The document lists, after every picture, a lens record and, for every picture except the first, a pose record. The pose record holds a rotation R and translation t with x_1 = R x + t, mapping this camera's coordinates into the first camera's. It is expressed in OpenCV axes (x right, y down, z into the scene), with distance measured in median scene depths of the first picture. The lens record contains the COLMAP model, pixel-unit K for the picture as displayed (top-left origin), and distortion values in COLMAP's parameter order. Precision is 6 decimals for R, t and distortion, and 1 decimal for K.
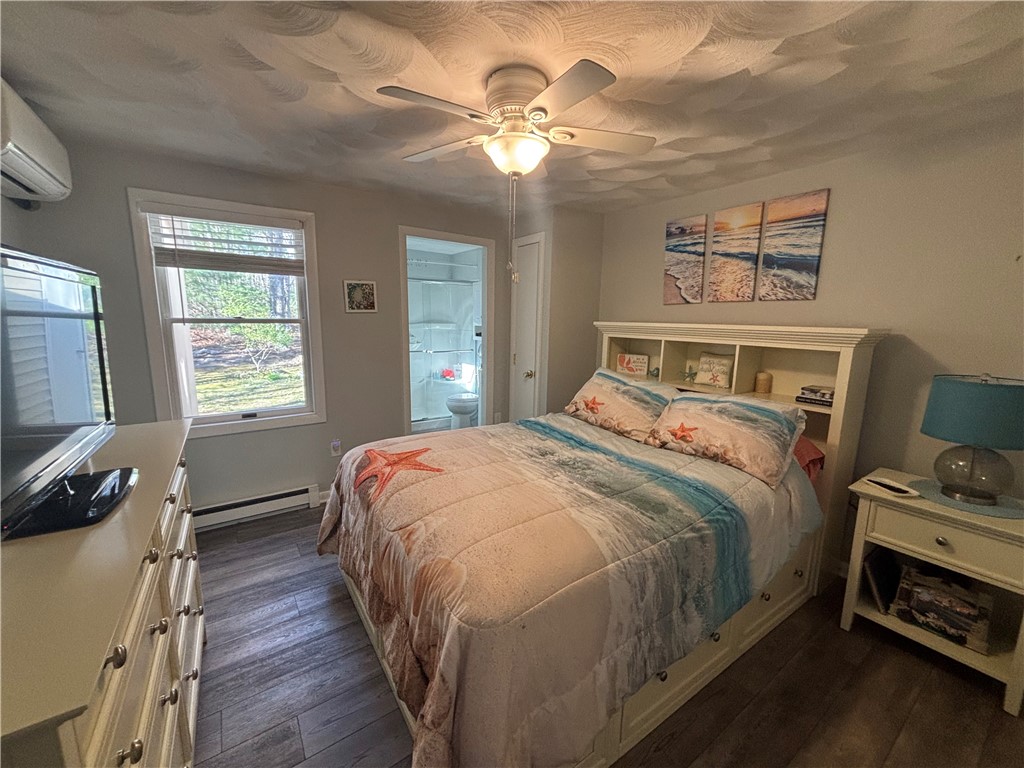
lens RADIAL K [[412.4, 0, 506.2], [0, 412.4, 380.1], [0, 0, 1]] dist [0.007238, -0.001054]
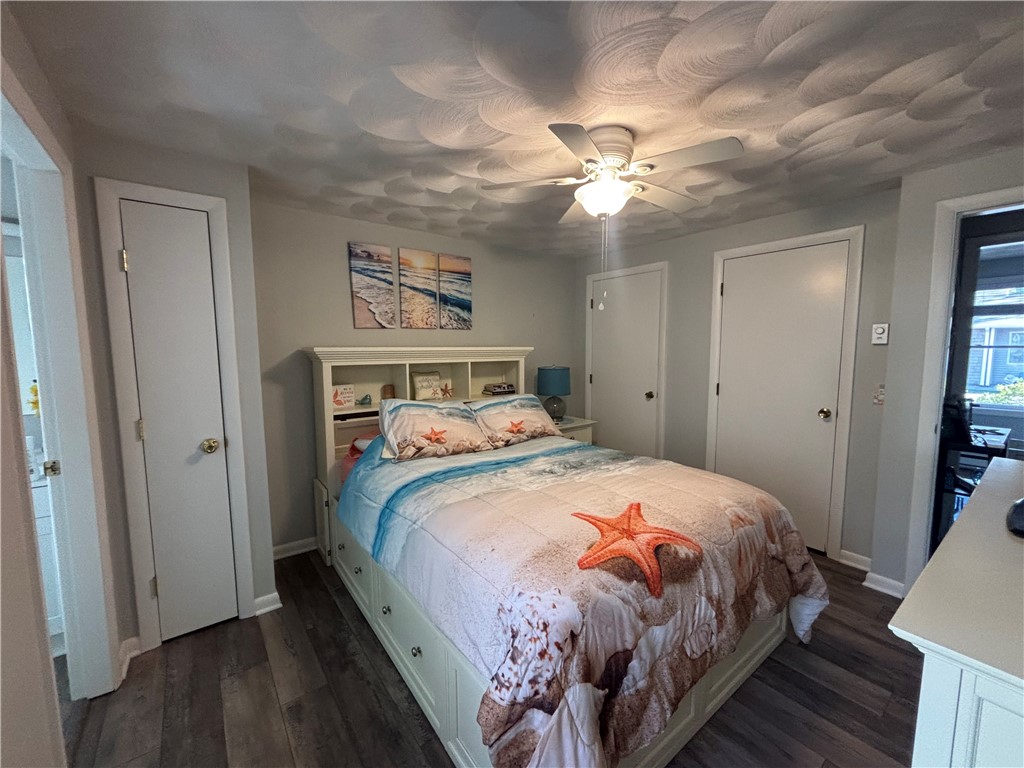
lens RADIAL K [[412.4, 0, 506.6], [0, 412.4, 389.3], [0, 0, 1]] dist [0.007238, -0.001054]
pose [[-0.057717, -0.123404, 0.990677, -0.738837], [0.152643, 0.979572, 0.130914, -0.147341], [-0.986595, 0.158776, -0.037701, 0.901266]]
